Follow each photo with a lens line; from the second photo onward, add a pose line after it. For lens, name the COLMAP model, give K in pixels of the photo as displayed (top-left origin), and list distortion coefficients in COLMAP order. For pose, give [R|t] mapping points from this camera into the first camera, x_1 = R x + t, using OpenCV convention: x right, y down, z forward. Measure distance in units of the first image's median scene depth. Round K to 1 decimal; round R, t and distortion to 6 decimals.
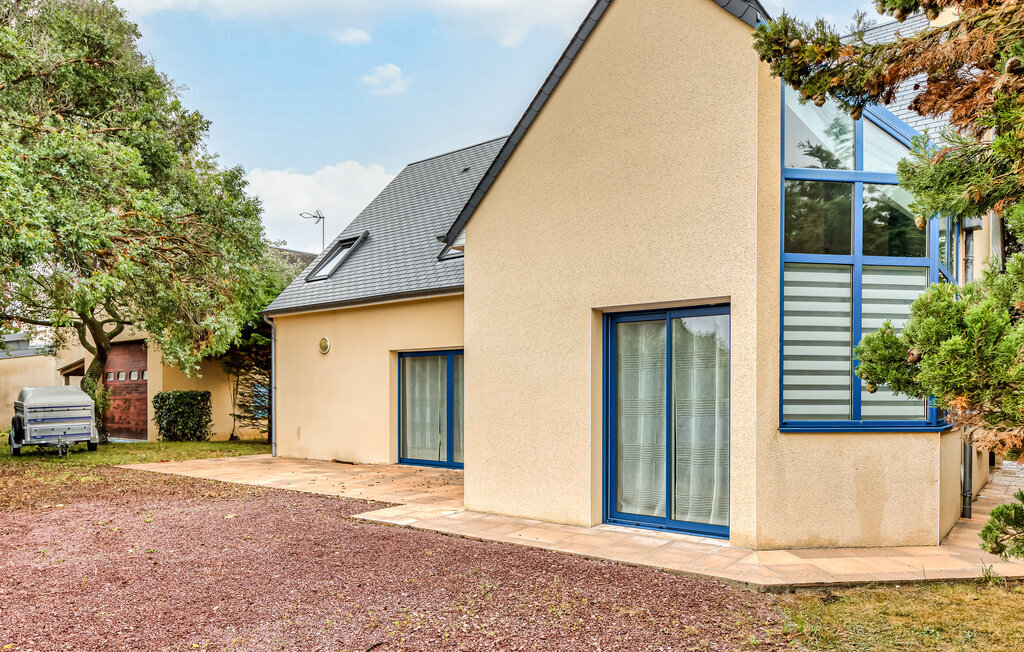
lens RADIAL K [[703.4, 0, 513.2], [0, 703.4, 372.4], [0, 0, 1]] dist [0.003525, 0.001661]
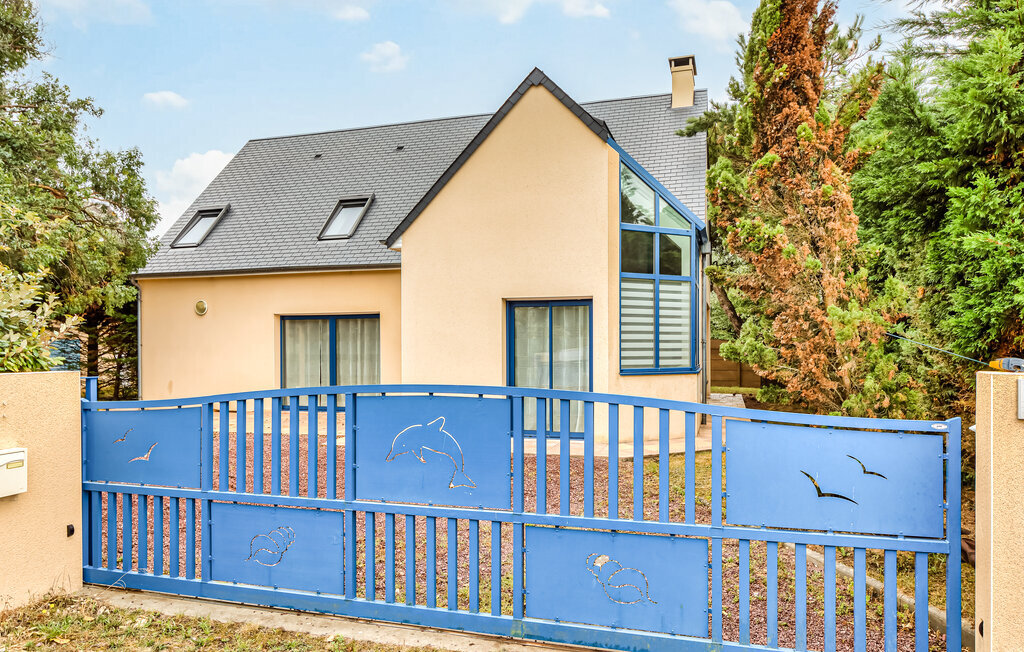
lens RADIAL K [[689.3, 0, 509.9], [0, 689.3, 308.1], [0, 0, 1]] dist [0.001351, 0.001725]
pose [[0.940623, 0.014302, 0.339153, -0.438702], [-0.006758, 0.999703, -0.023415, -0.038191], [-0.339387, 0.019733, 0.940440, -0.493219]]
